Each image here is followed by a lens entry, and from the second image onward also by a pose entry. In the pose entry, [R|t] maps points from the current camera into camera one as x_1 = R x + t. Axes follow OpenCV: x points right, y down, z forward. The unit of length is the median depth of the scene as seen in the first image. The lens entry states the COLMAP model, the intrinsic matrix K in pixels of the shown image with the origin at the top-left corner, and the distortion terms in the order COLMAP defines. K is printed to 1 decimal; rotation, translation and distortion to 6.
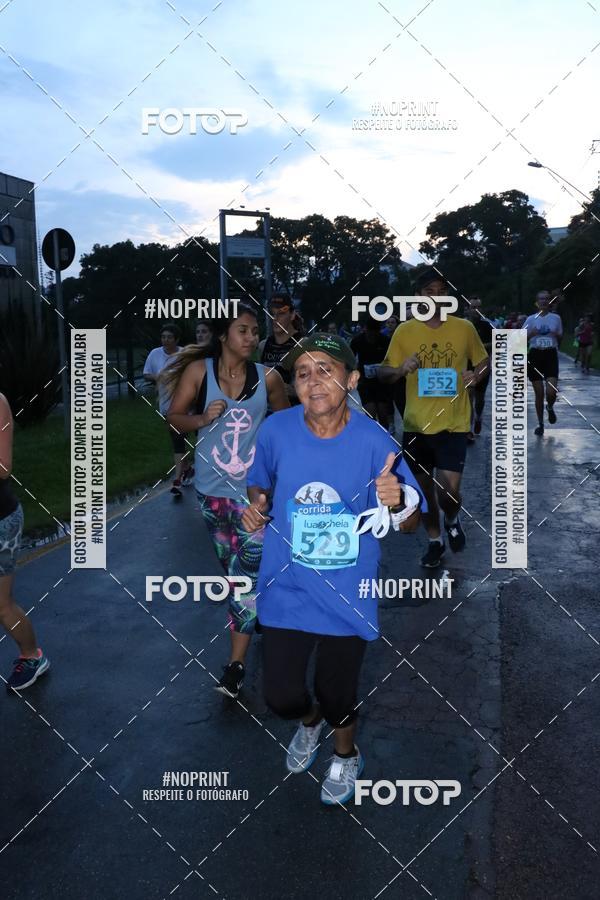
lens RADIAL K [[2326.1, 0, 331.5], [0, 2326.1, 450.7], [0, 0, 1]] dist [-0.083768, 0.730849]
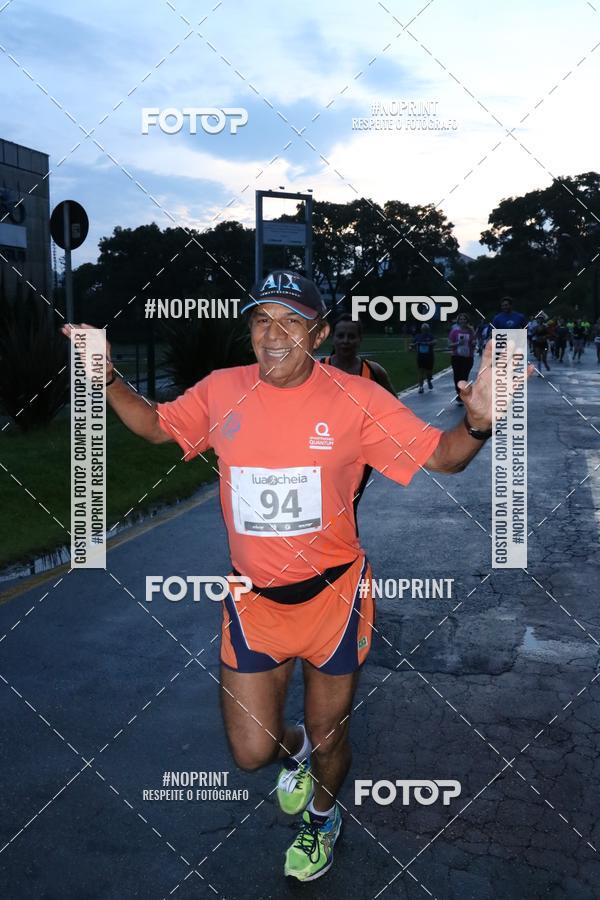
lens RADIAL K [[2297.3, 0, 260.8], [0, 2297.3, 448.6], [0, 0, 1]] dist [0.334386, 0.587192]
pose [[0.998814, 0.024751, -0.041929, -0.006774], [-0.024804, 0.999692, -0.000763, -0.004180], [0.041897, 0.001802, 0.999120, 0.115459]]
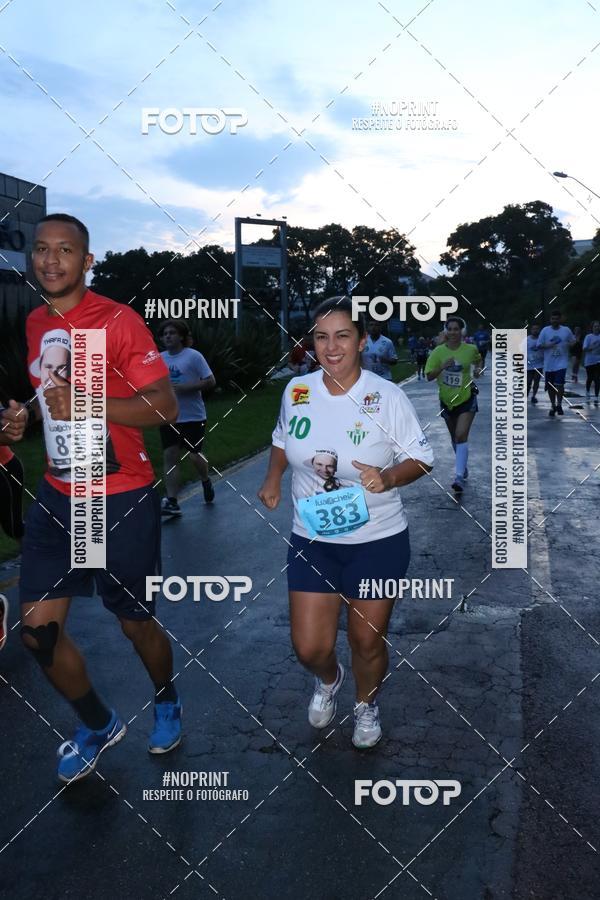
lens RADIAL K [[2310.8, 0, 289.2], [0, 2310.8, 427.5], [0, 0, 1]] dist [0.075129, 1.294589]
pose [[0.999576, 0.014796, -0.025084, 0.000180], [-0.015188, 0.999764, -0.015505, -0.000744], [0.024849, 0.015880, 0.999565, 0.029497]]
